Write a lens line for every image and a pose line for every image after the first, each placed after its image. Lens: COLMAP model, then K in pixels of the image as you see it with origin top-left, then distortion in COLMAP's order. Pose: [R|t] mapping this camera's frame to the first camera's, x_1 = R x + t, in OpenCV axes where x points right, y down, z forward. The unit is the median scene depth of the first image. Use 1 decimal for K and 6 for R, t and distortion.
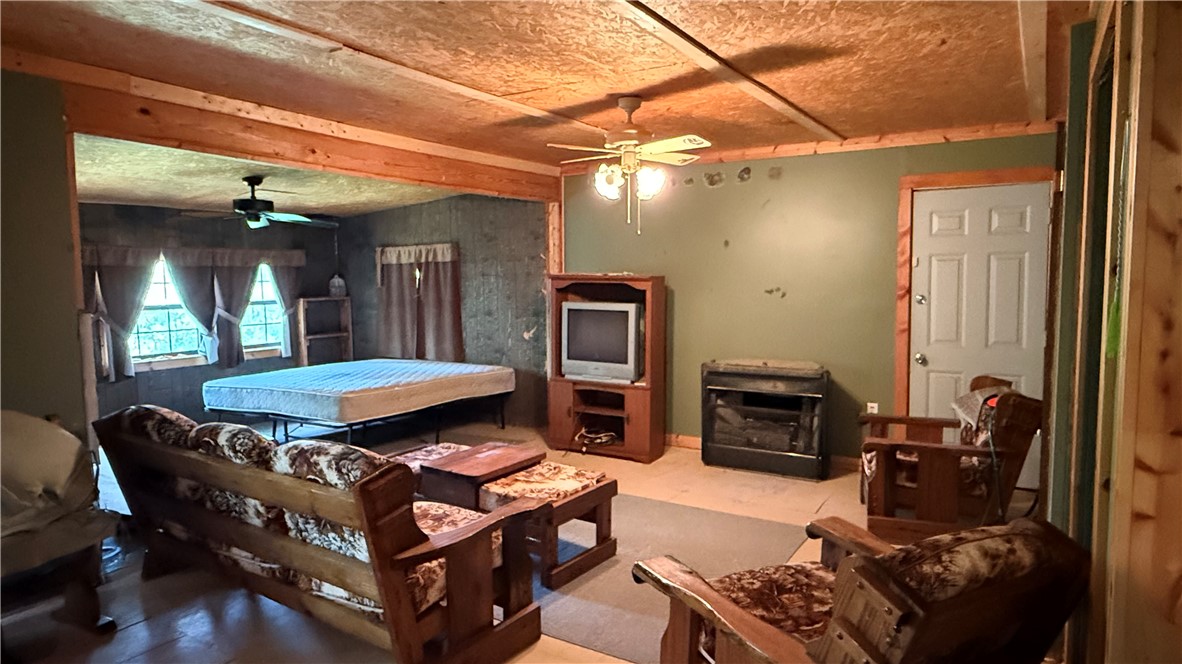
lens RADIAL K [[740.6, 0, 591.0], [0, 740.6, 332.0], [0, 0, 1]] dist [0.002302, 0.000267]
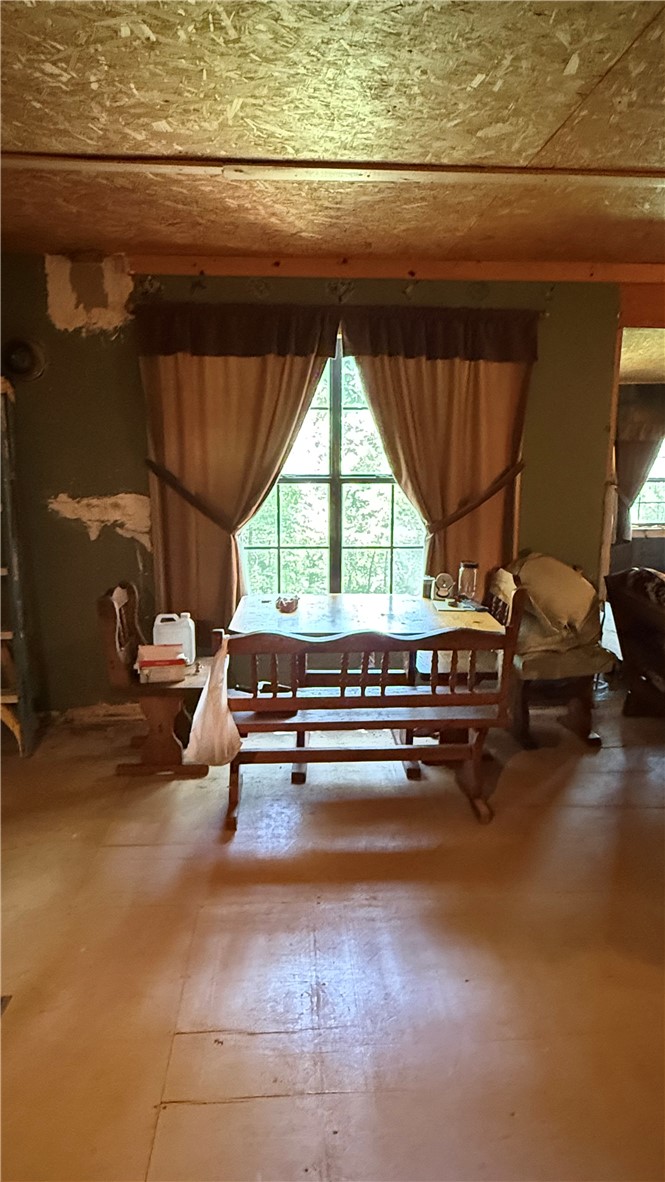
lens RADIAL K [[740.6, 0, 332.5], [0, 740.6, 591.0], [0, 0, 1]] dist [0.002302, 0.000267]
pose [[0.598036, 0.170559, -0.783111, 0.008838], [-0.079882, 0.984913, 0.153507, -0.003948], [0.797479, -0.029247, 0.602638, -0.068960]]
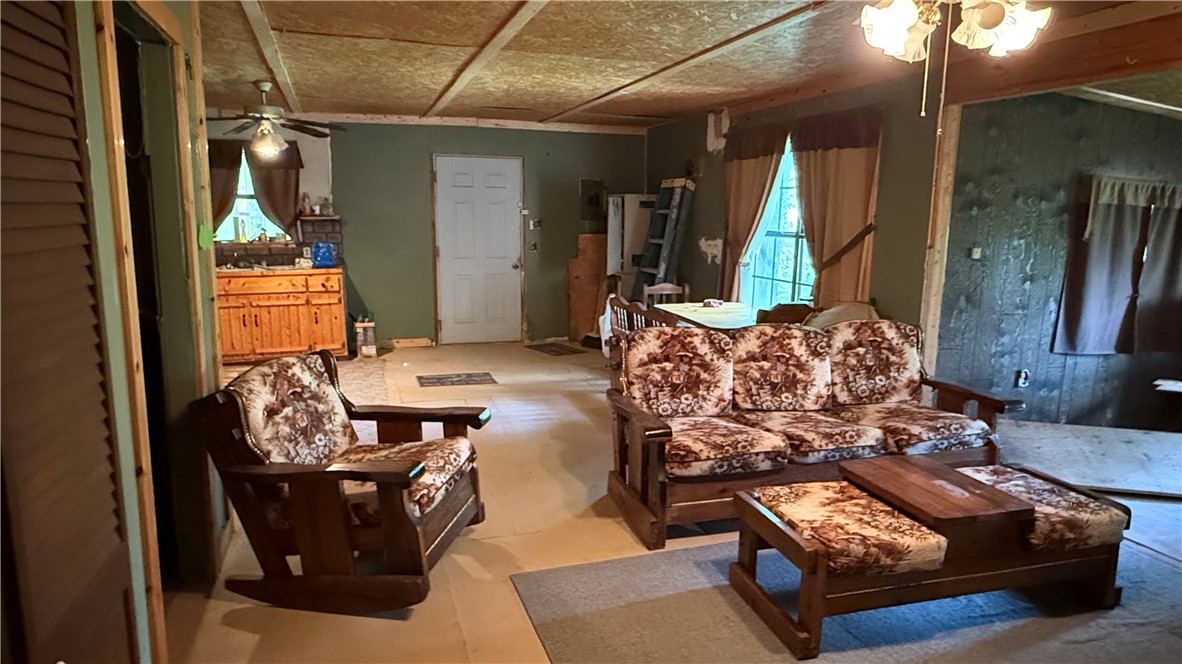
lens RADIAL K [[740.6, 0, 591.0], [0, 740.6, 332.0], [0, 0, 1]] dist [0.002302, 0.000267]
pose [[-0.641729, 0.117452, -0.757885, 0.617062], [-0.079449, 0.972706, 0.218017, -0.104789], [0.762805, 0.200121, -0.614882, 1.230024]]
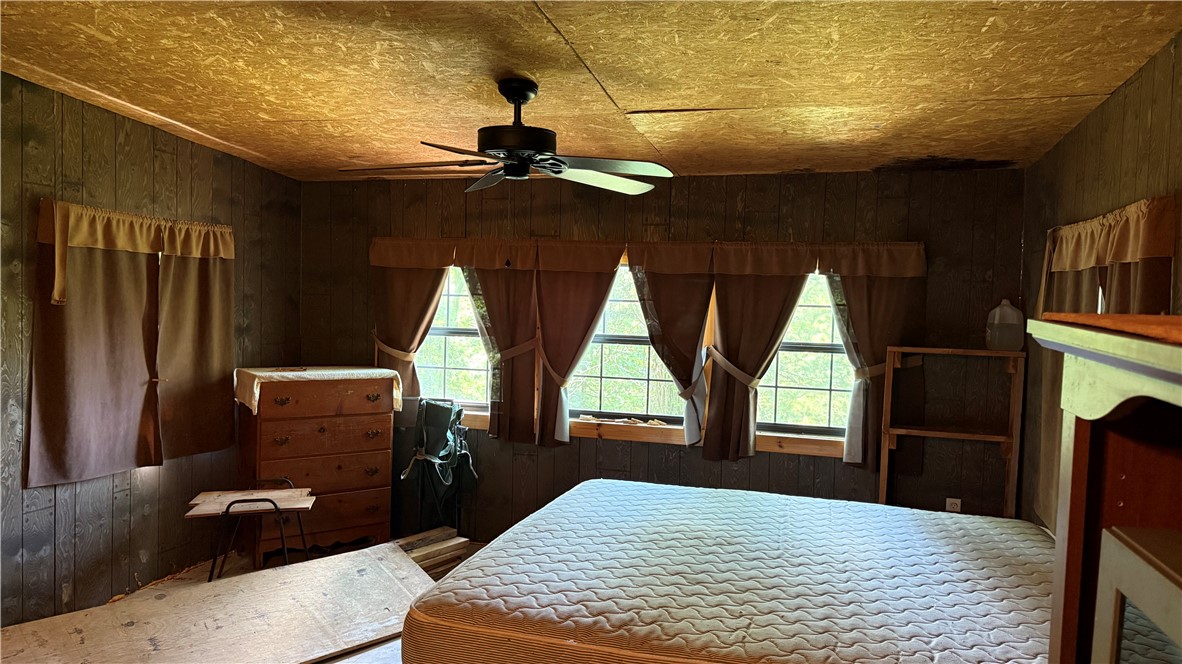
lens RADIAL K [[828.0, 0, 591.0], [0, 828.0, 332.0], [0, 0, 1]] dist [0.003187, 0.001532]
pose [[0.277873, 0.066843, -0.958289, 0.116247], [-0.101936, 0.993995, 0.039775, -0.112691], [0.955194, 0.086632, 0.283018, 1.364927]]
